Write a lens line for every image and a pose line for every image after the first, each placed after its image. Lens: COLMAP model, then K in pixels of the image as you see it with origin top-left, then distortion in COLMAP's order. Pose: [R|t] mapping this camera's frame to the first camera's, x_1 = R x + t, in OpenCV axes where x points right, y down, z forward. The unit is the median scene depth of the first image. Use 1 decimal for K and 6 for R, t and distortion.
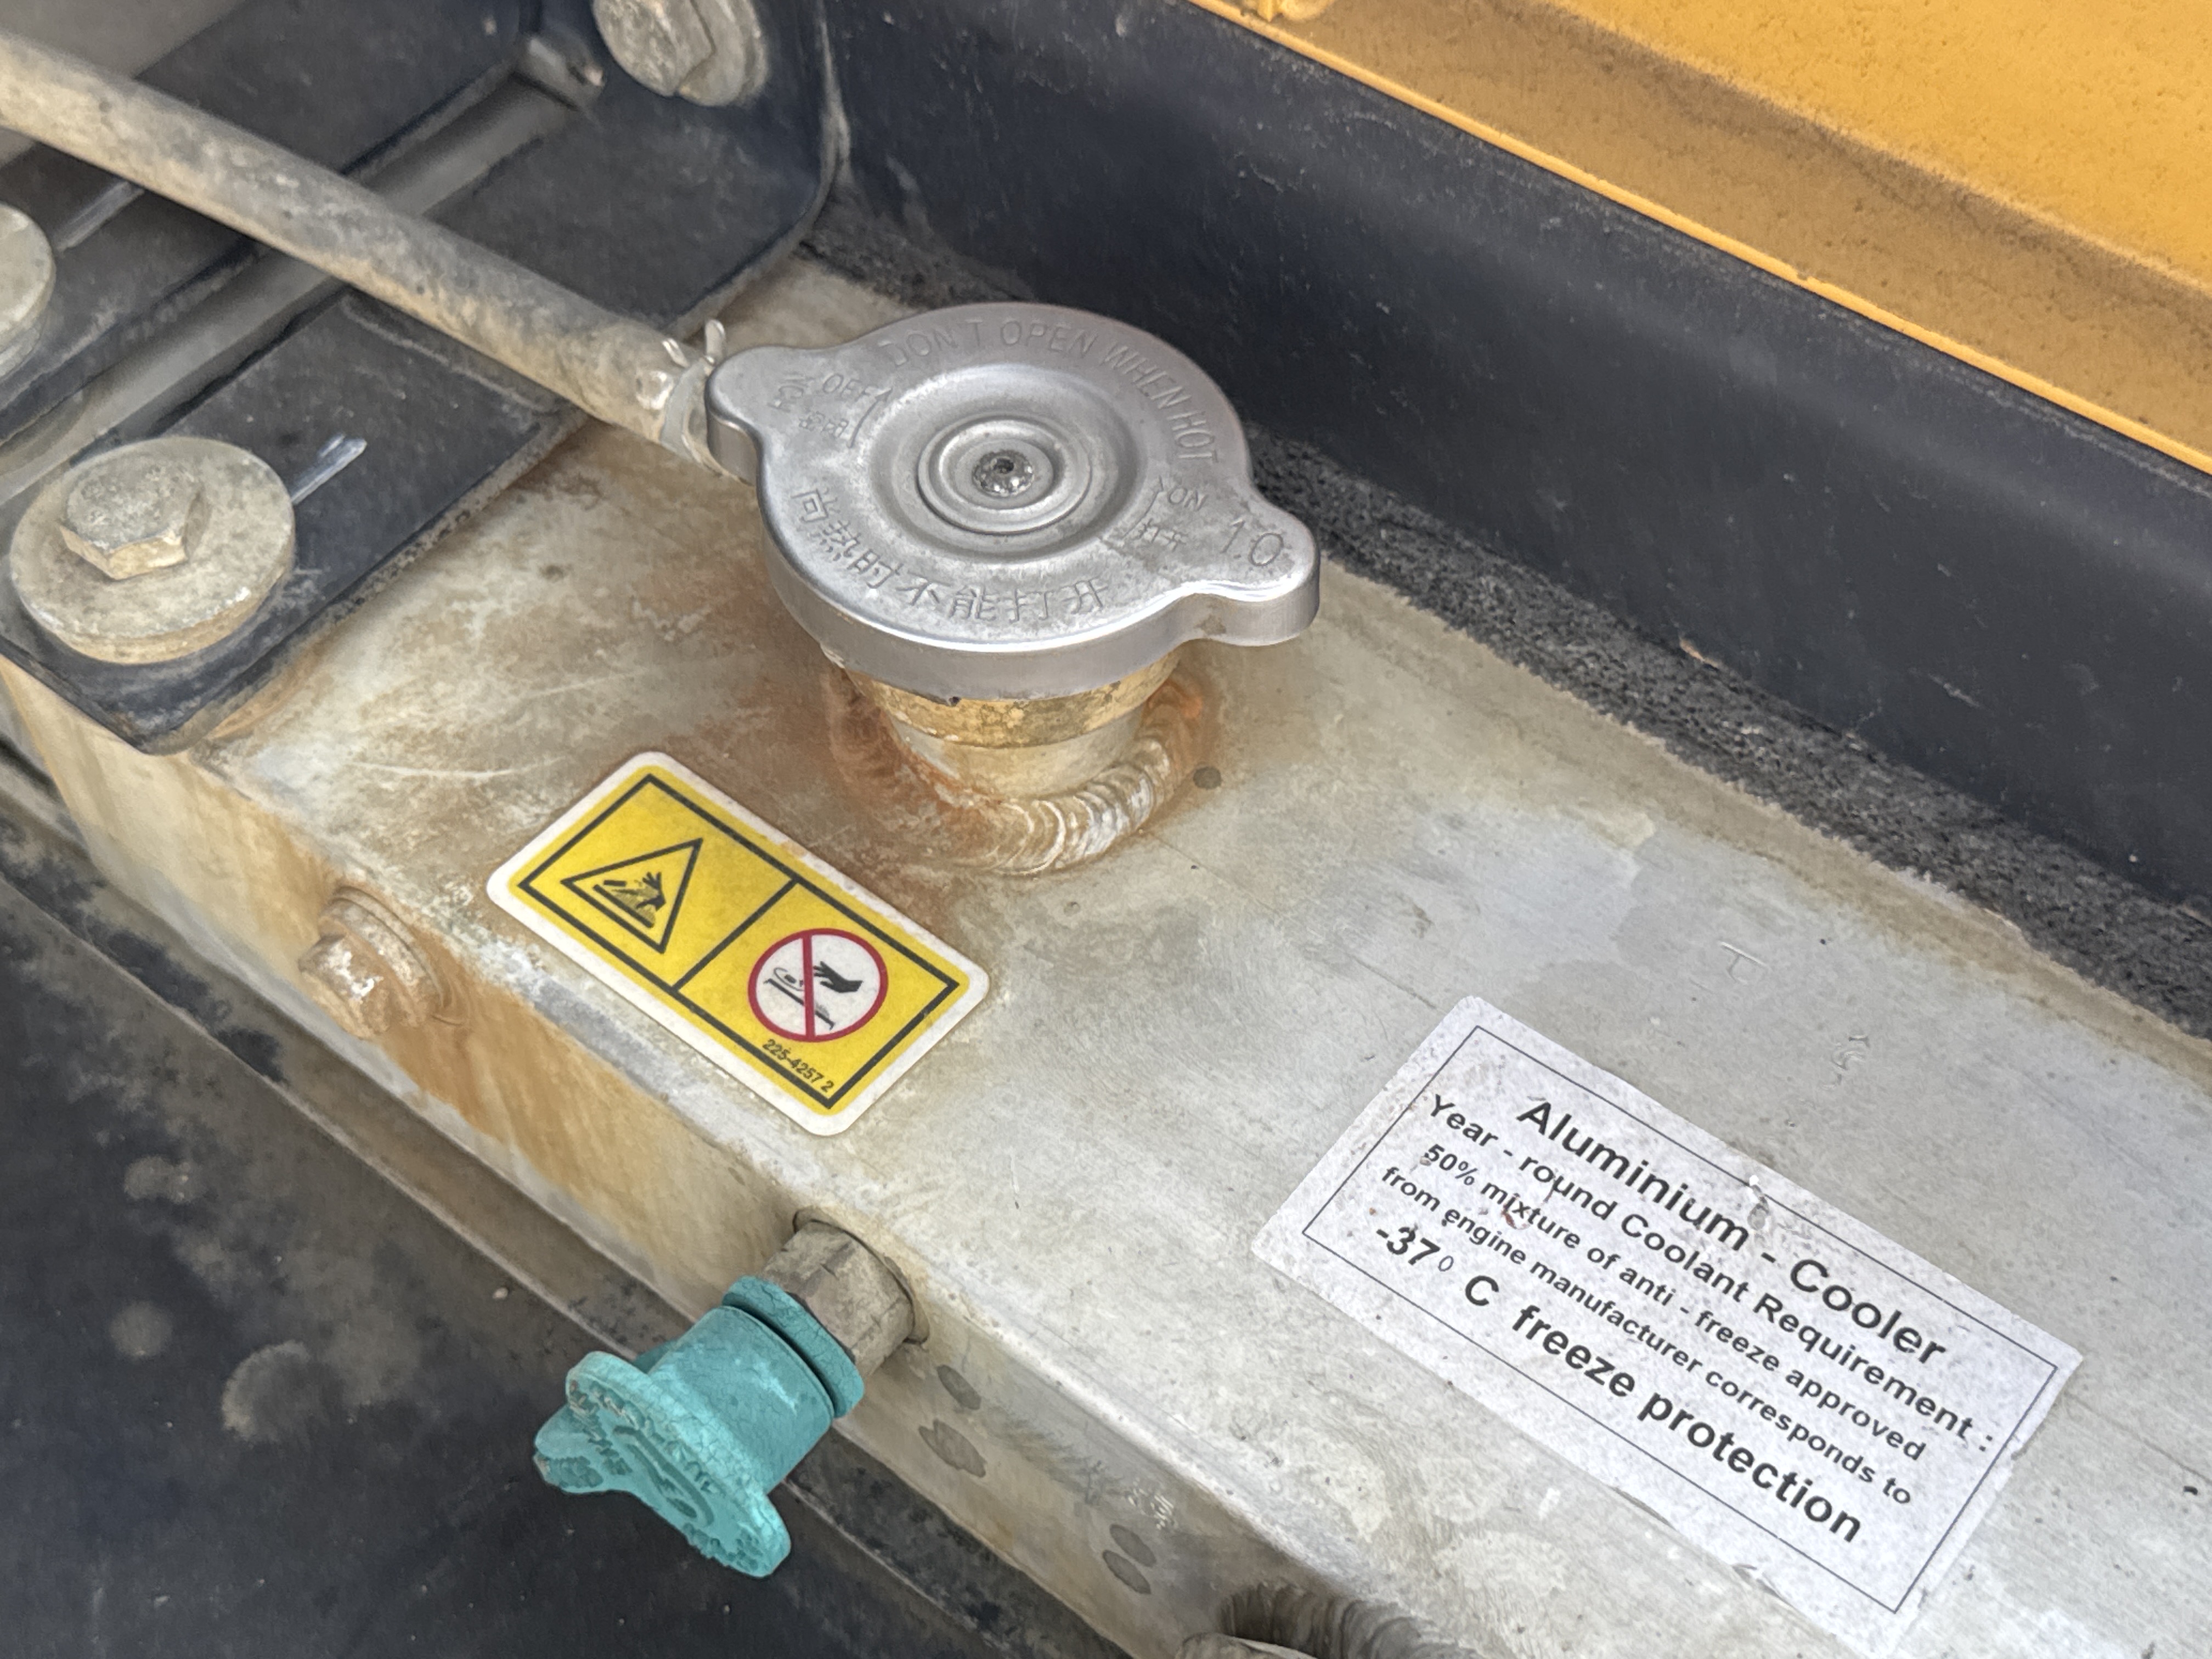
lens RADIAL K [[3022.0, 0, 1097.6], [0, 3022.0, 831.1], [0, 0, 1]] dist [0.078084, 0.000000]
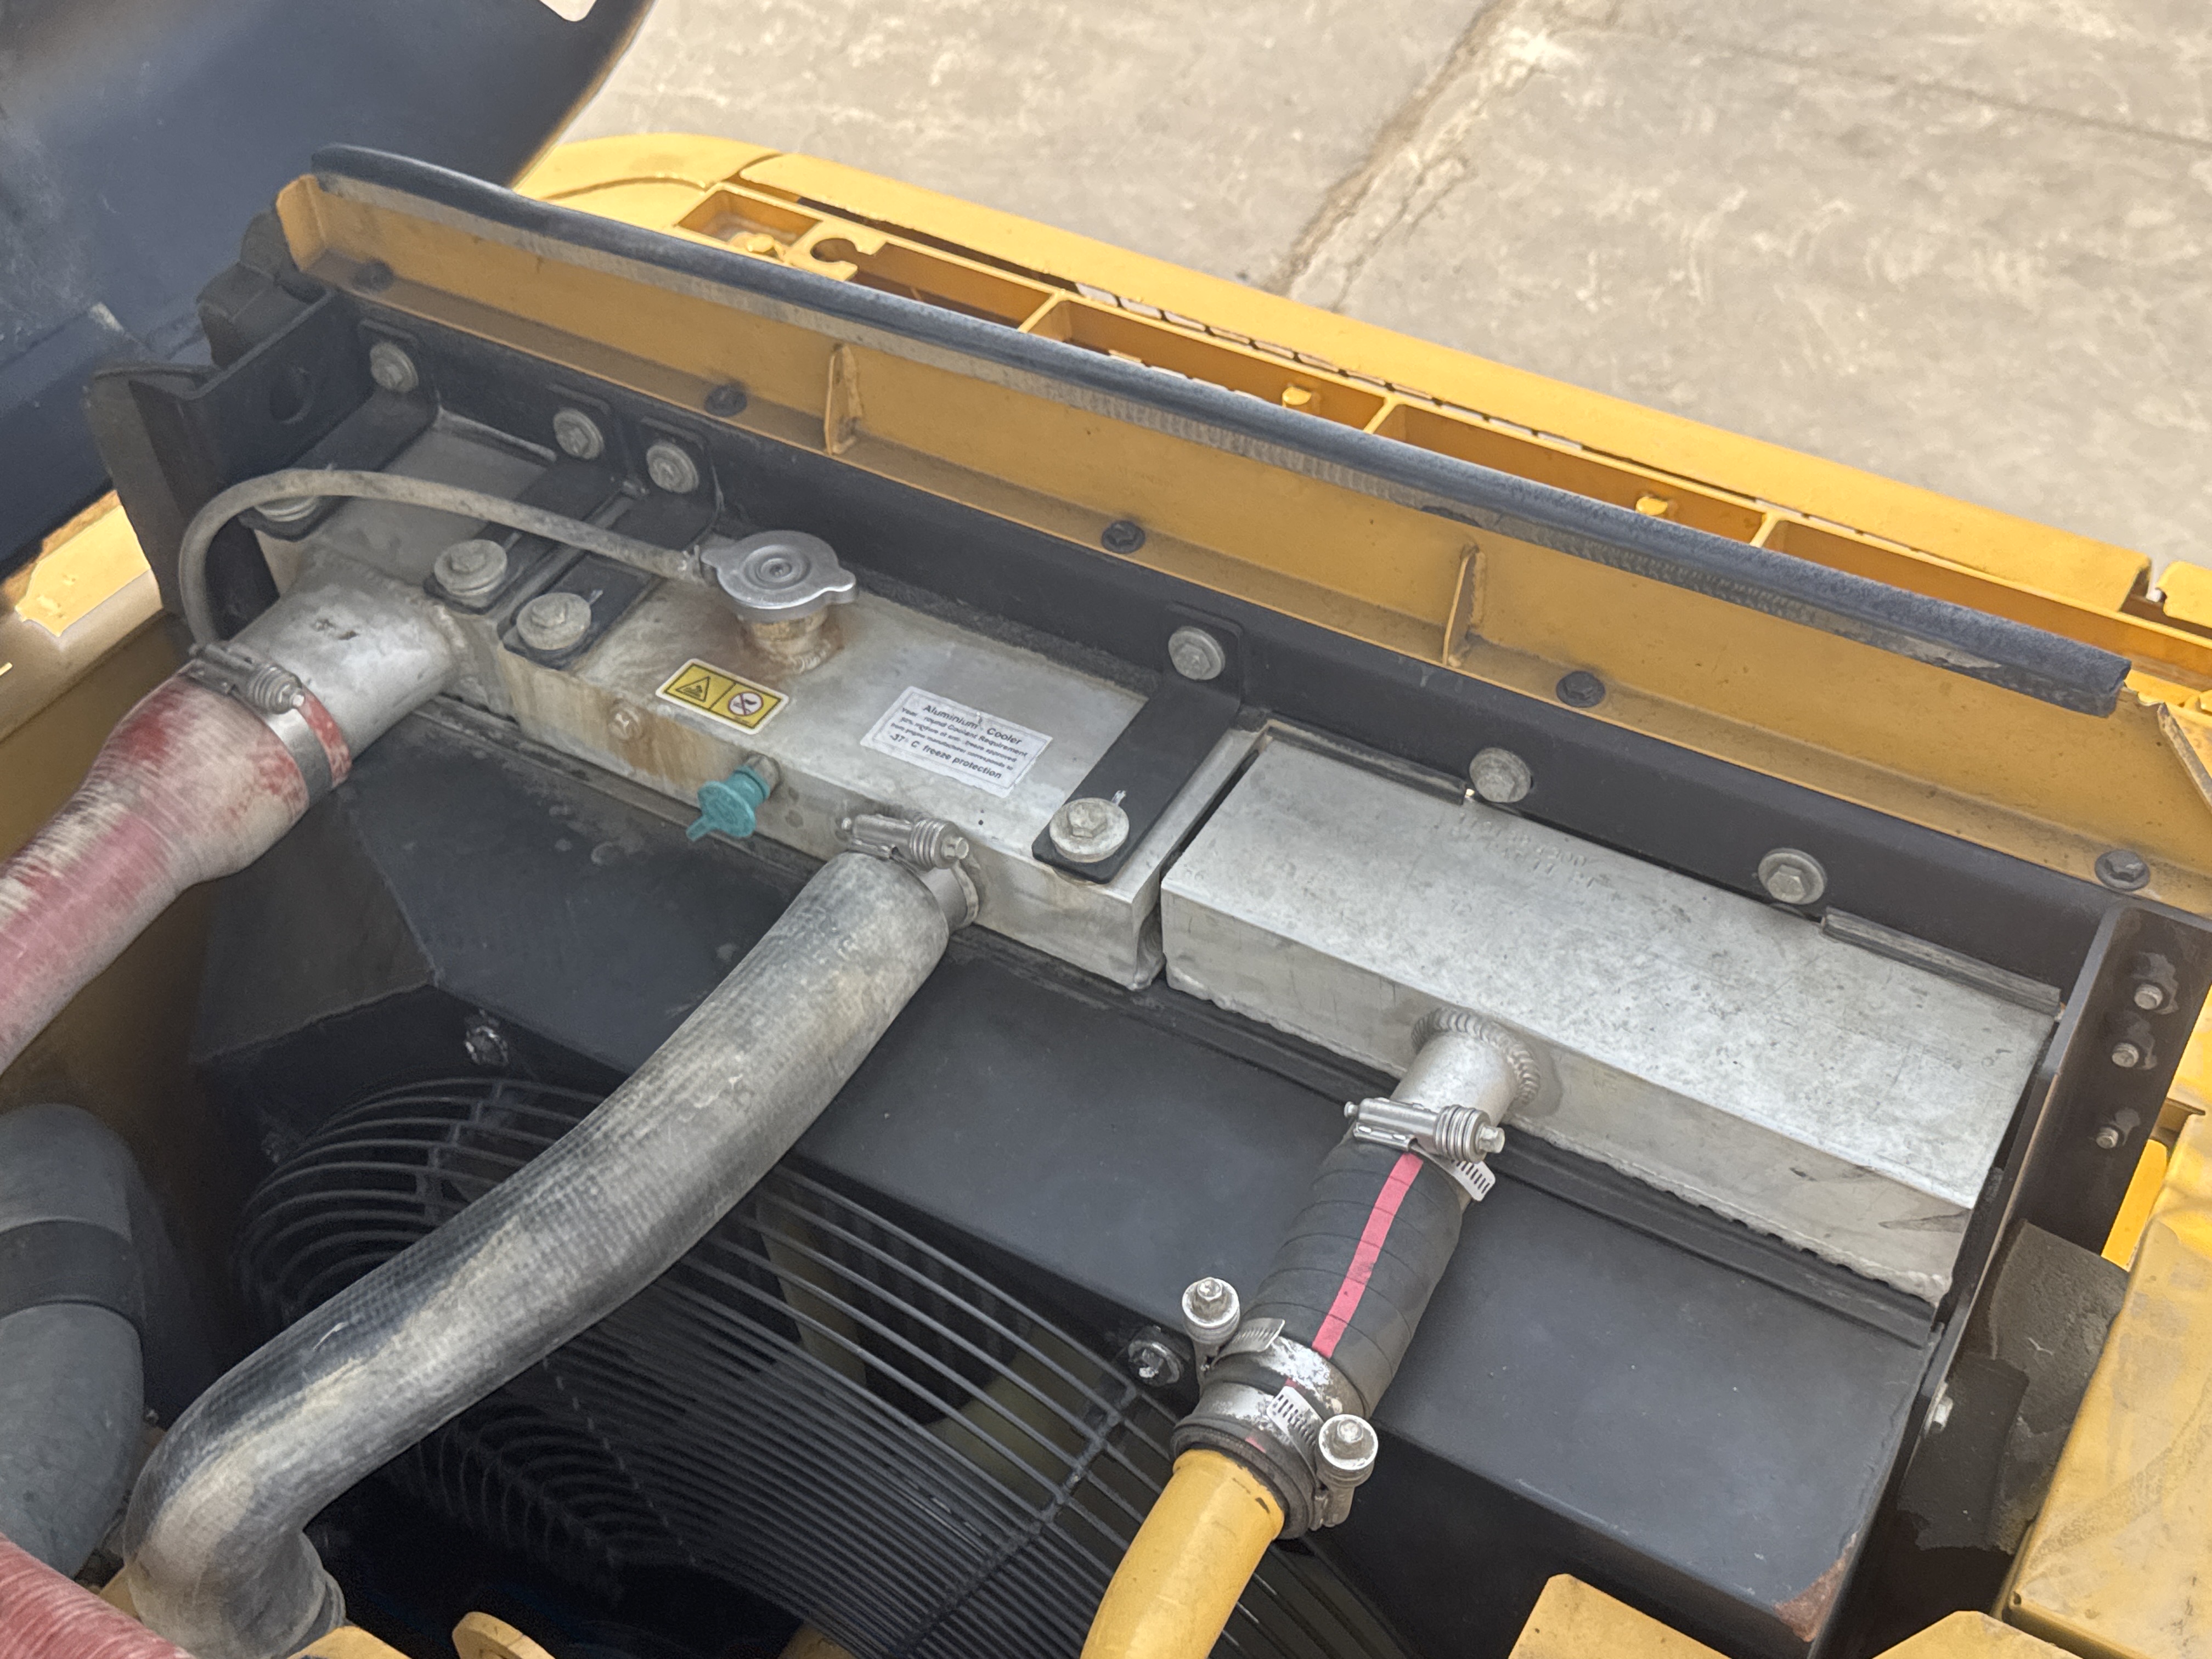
lens RADIAL K [[2448.2, 0, 1128.8], [0, 2448.2, 841.6], [0, 0, 1]] dist [0.106327, 0.000000]
pose [[0.986932, -0.121847, 0.105446, 0.040372], [0.131667, 0.987035, -0.091796, 0.577598], [-0.092894, 0.104481, 0.990179, -2.159553]]
